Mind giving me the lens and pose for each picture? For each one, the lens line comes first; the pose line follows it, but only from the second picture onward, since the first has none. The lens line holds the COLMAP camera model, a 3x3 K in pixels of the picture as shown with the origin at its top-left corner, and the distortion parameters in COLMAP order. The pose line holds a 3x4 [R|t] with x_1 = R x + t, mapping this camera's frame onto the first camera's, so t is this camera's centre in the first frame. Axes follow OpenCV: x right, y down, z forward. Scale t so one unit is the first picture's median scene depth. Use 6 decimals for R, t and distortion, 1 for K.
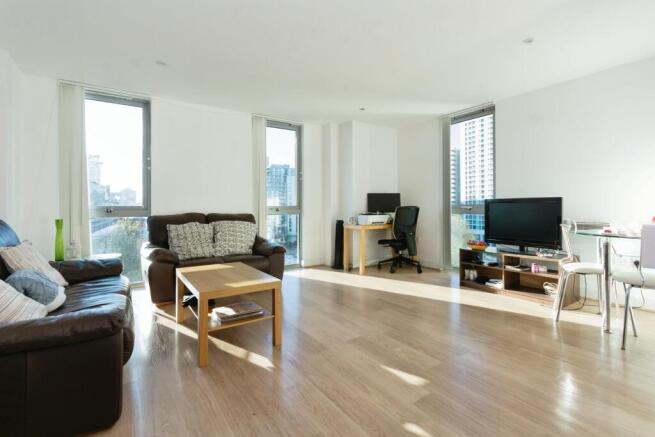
lens RADIAL K [[299.8, 0, 325.6], [0, 299.8, 211.6], [0, 0, 1]] dist [0.002948, -0.000794]
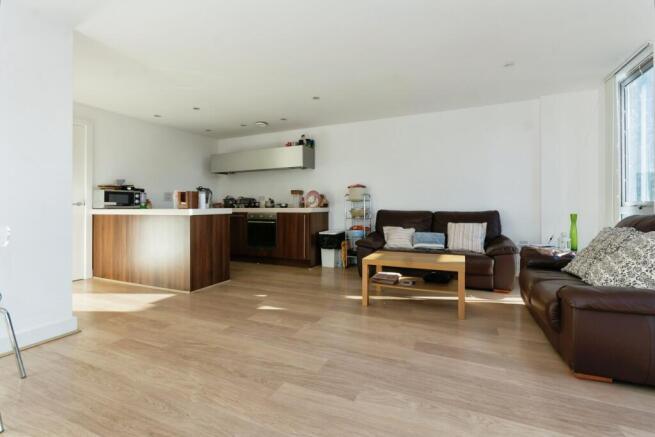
lens RADIAL K [[299.8, 0, 327.2], [0, 299.8, 212.6], [0, 0, 1]] dist [0.002948, -0.000794]
pose [[-0.853868, 0.011653, -0.520360, 0.399458], [0.002416, 0.999827, 0.018425, -0.001816], [0.520485, 0.014475, -0.853748, 1.205380]]
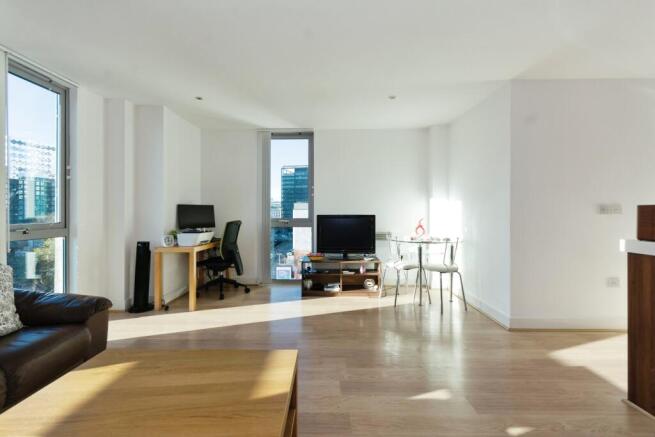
lens RADIAL K [[299.8, 0, 326.1], [0, 299.8, 215.9], [0, 0, 1]] dist [0.002948, -0.000794]
pose [[0.578121, -0.005923, 0.815929, -0.376650], [0.010853, 0.999941, -0.000432, -0.036943], [-0.815879, 0.009105, 0.578151, 0.329386]]
